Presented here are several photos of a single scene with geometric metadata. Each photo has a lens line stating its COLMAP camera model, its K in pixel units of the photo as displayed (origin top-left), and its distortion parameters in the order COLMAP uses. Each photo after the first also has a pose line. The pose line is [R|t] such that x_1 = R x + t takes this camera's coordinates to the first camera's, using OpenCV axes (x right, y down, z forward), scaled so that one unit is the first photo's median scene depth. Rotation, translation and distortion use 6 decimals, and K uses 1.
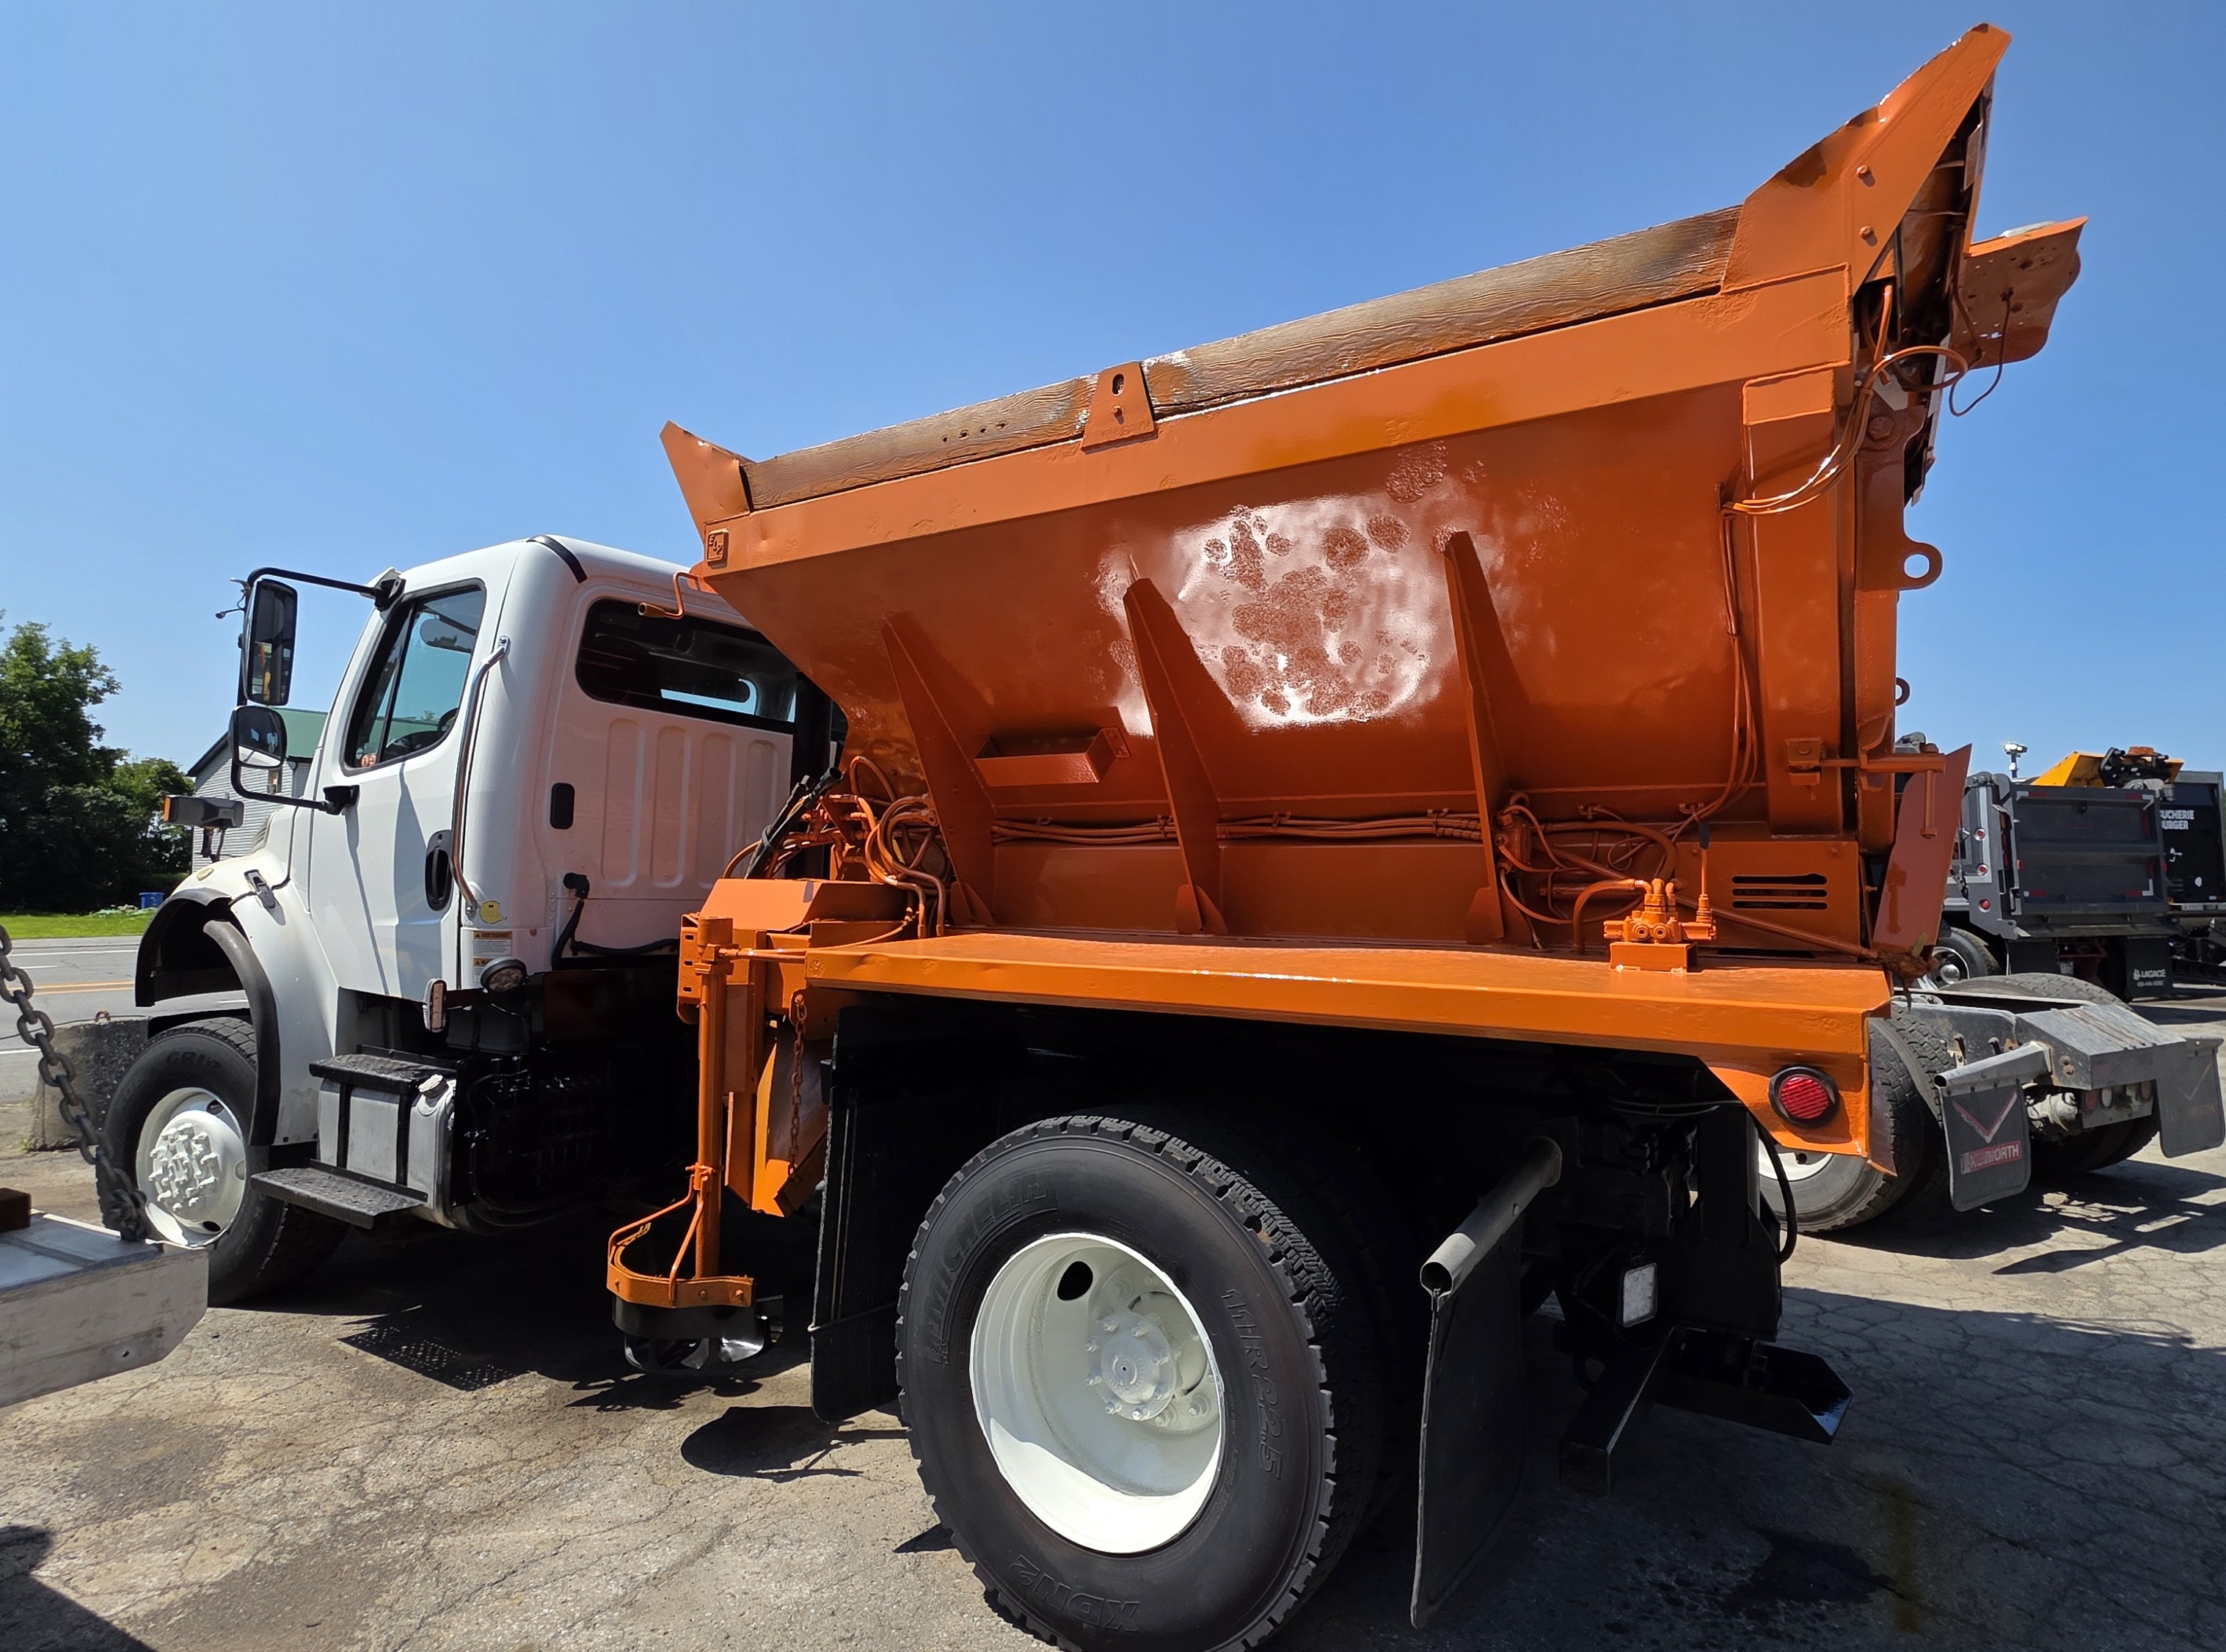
lens RADIAL K [[1171.6, 0, 1126.5], [0, 1171.6, 814.3], [0, 0, 1]] dist [0.006615, 0.000451]
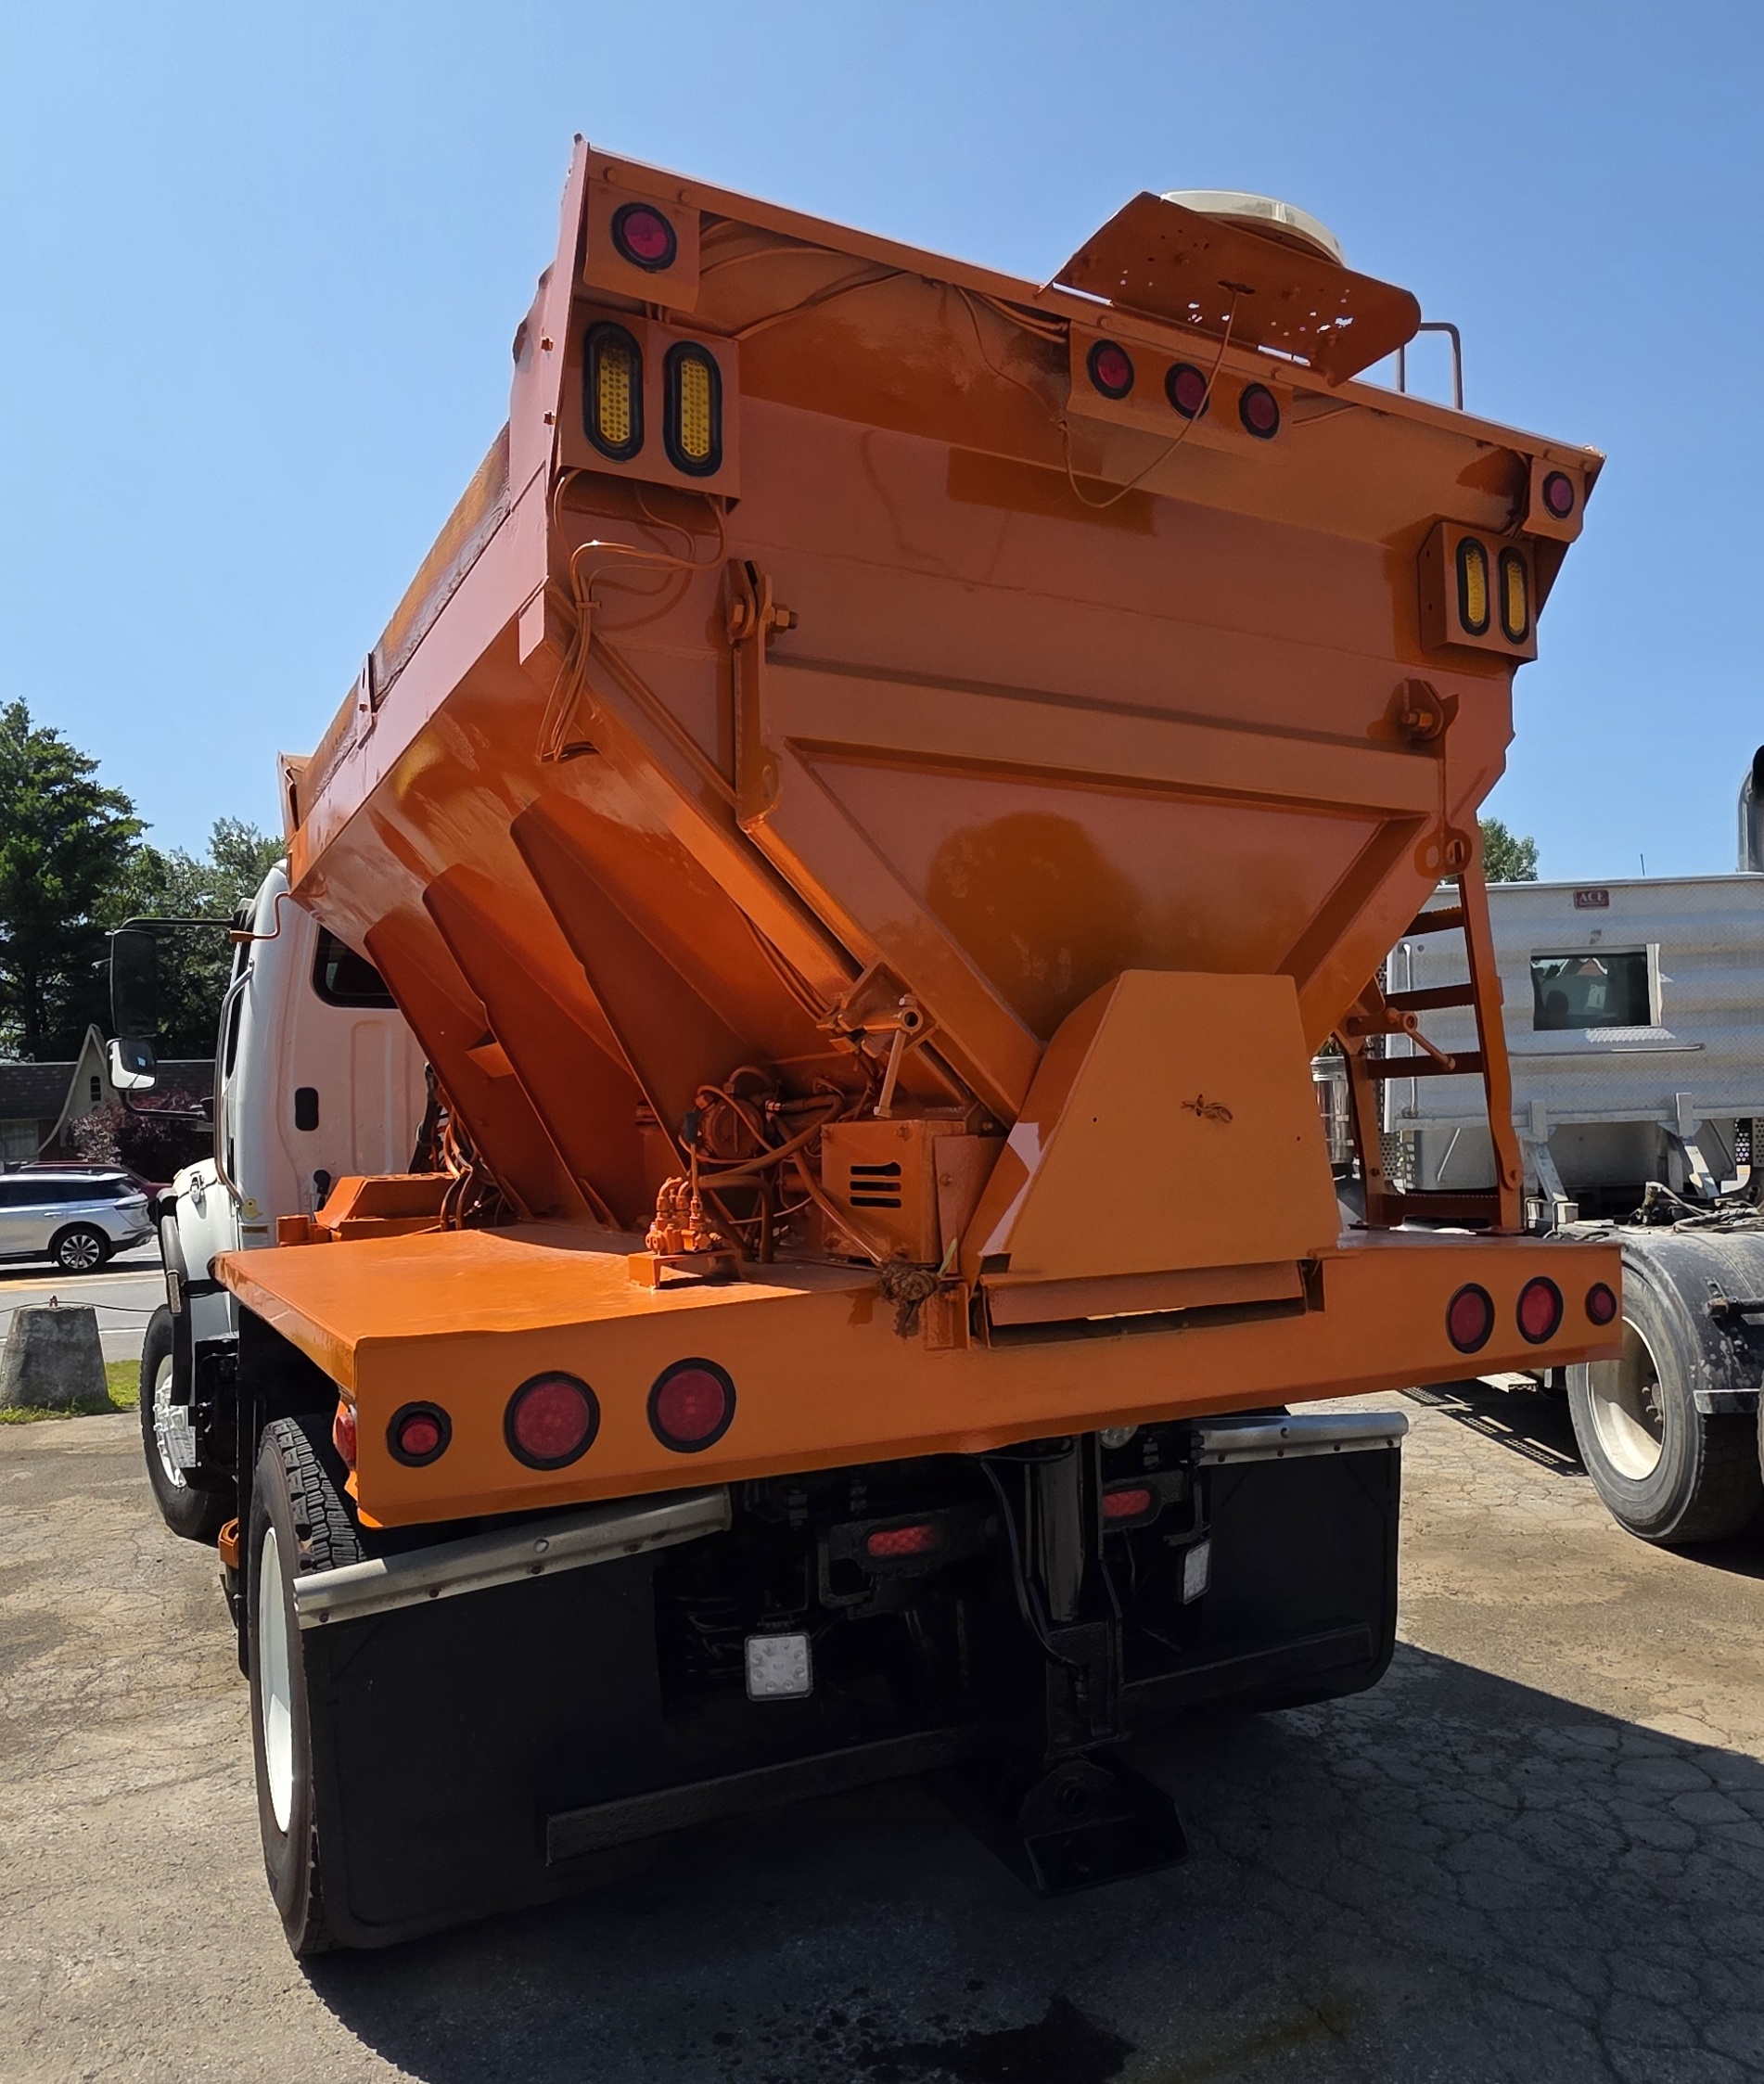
lens RADIAL K [[1481.9, 0, 877.1], [0, 1481.9, 1059.6], [0, 0, 1]] dist [-0.003779, 0.003951]
pose [[0.858608, -0.066187, -0.508341, 0.835905], [0.076101, 0.997099, -0.001286, -0.013564], [0.506952, -0.037581, 0.861155, 0.108536]]
